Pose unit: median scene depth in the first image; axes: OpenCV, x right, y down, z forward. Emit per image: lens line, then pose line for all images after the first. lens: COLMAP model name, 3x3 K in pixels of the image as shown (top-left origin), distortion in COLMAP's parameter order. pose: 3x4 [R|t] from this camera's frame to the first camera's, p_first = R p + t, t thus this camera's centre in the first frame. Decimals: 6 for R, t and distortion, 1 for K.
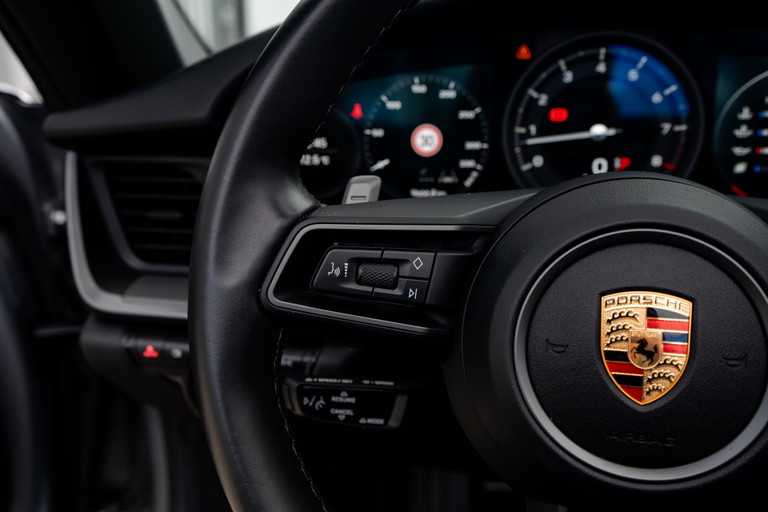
lens RADIAL K [[738.9, 0, 384.0], [0, 738.9, 256.0], [0, 0, 1]] dist [0.090366, 0.000170]
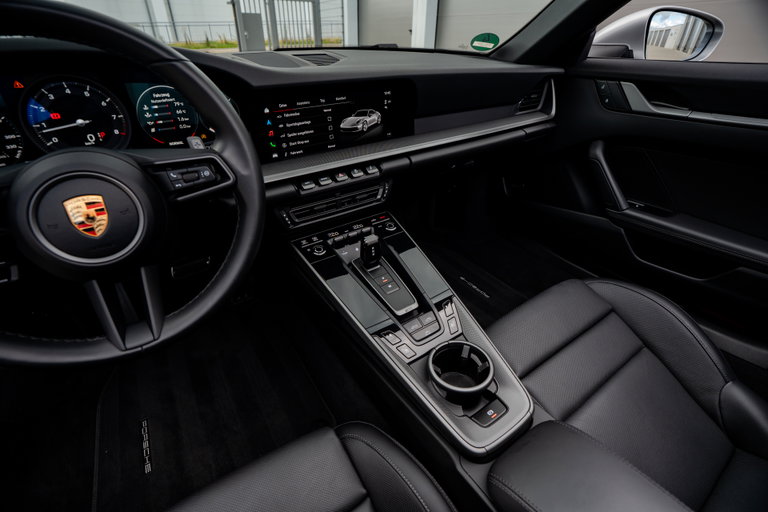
lens RADIAL K [[354.5, 0, 384.0], [0, 354.5, 256.0], [0, 0, 1]] dist [-0.063565, 0.025542]
pose [[0.718156, -0.365031, 0.592456, 0.188155], [0.178538, 0.919528, 0.350132, 0.003566], [-0.672589, -0.145674, 0.725537, -0.389898]]
